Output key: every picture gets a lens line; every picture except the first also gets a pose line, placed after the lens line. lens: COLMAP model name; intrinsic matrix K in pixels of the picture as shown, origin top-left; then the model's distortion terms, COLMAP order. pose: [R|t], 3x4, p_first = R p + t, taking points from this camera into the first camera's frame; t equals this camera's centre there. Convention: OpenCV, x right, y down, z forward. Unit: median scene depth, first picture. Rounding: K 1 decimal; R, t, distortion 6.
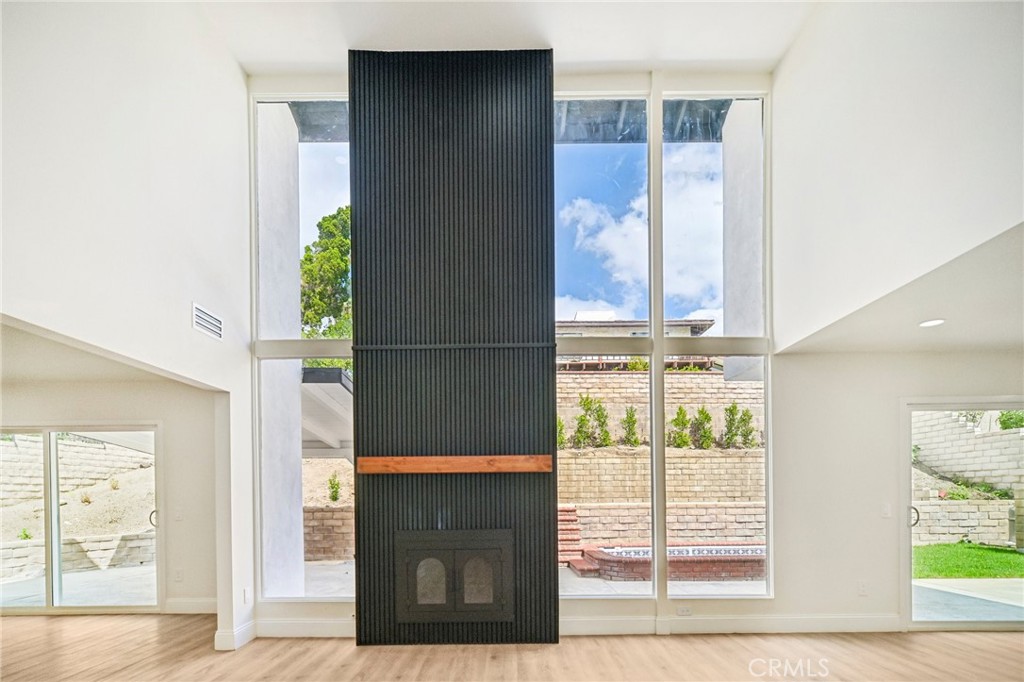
lens RADIAL K [[523.0, 0, 510.0], [0, 523.0, 491.9], [0, 0, 1]] dist [0.001449, 0.000965]
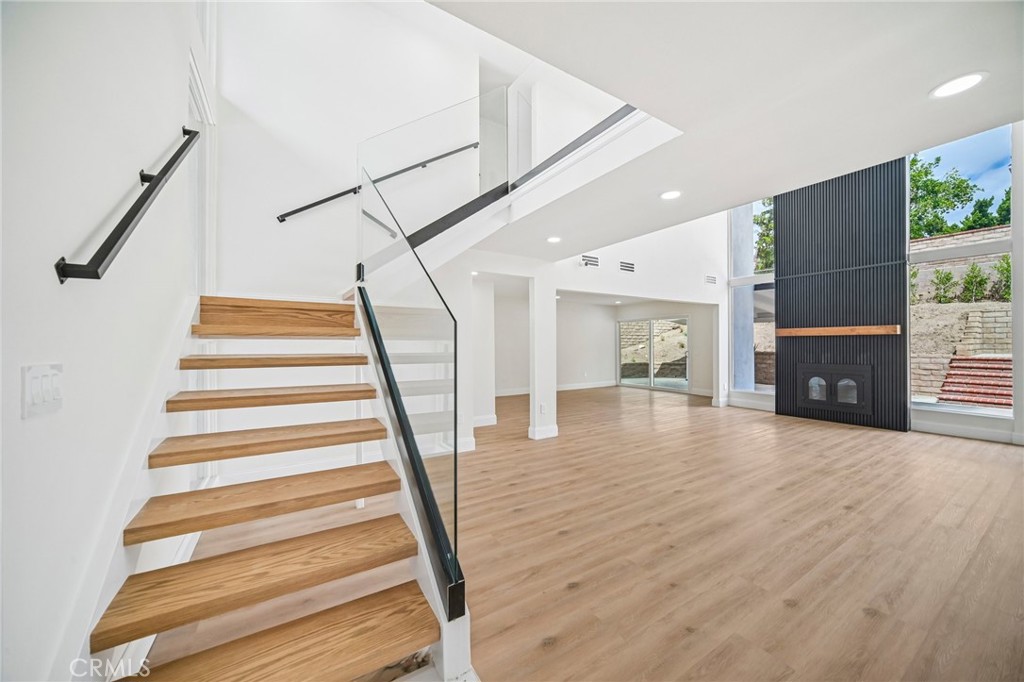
lens RADIAL K [[368.9, 0, 510.5], [0, 368.9, 342.8], [0, 0, 1]] dist [0.000072, 0.000102]
pose [[0.528352, 0.004912, -0.849011, 0.314129], [0.001058, 0.999979, 0.006444, -0.013488], [0.849025, -0.004303, 0.528335, -0.556830]]
